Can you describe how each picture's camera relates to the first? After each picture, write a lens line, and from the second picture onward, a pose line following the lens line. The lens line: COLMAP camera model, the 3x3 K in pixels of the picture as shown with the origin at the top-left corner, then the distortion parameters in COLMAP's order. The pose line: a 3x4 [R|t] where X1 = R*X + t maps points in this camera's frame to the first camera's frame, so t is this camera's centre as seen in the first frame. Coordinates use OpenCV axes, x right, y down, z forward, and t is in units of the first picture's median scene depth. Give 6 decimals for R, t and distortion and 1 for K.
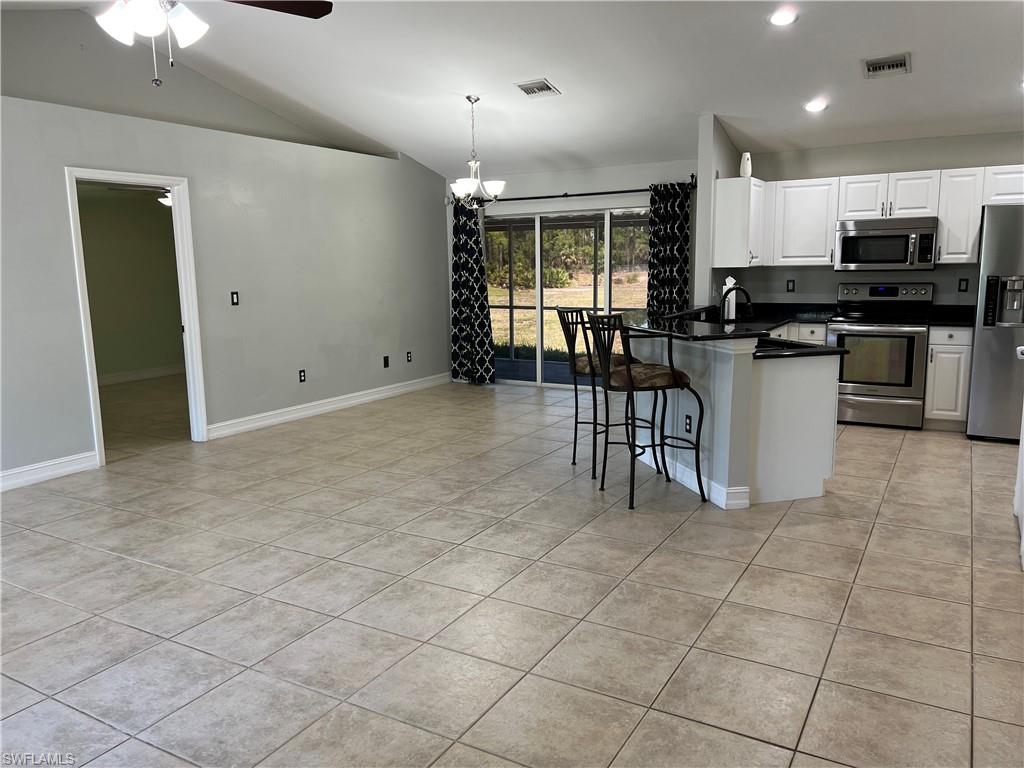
lens RADIAL K [[773.4, 0, 512.0], [0, 773.4, 384.0], [0, 0, 1]] dist [0.077620, -0.091006]
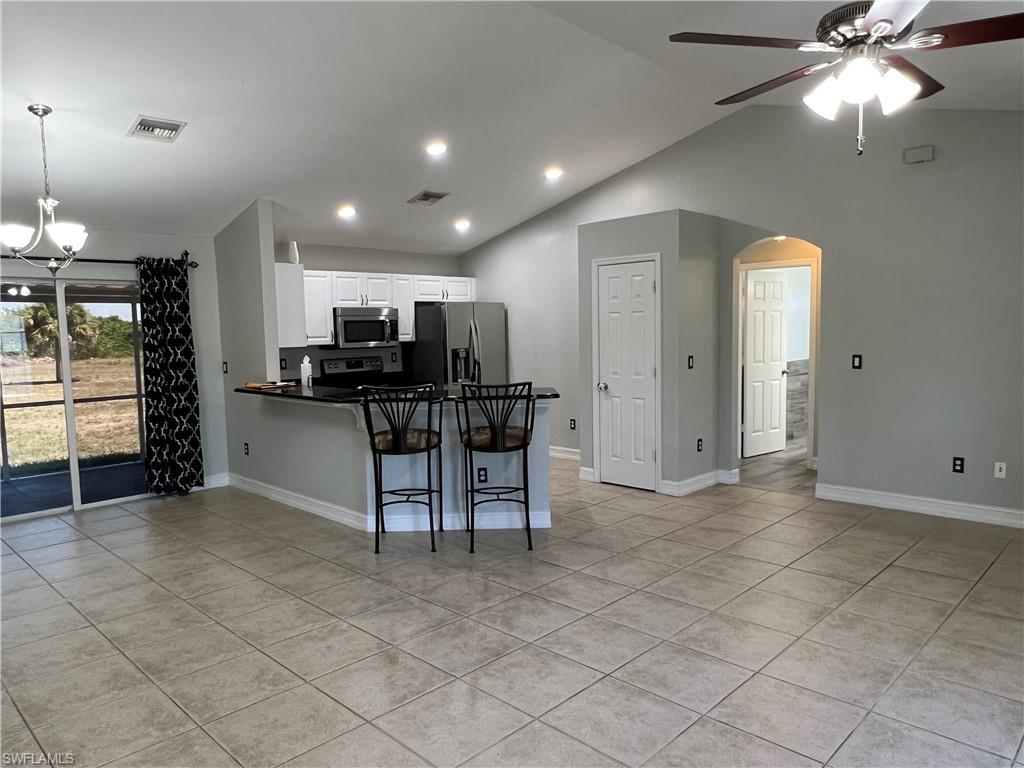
lens RADIAL K [[712.2, 0, 512.0], [0, 712.2, 384.0], [0, 0, 1]] dist [-0.003749, 0.005567]
pose [[0.237291, -0.066147, 0.969184, -0.794325], [0.170933, 0.984956, 0.025373, -0.103388], [-0.956282, 0.159644, 0.245028, 0.682809]]
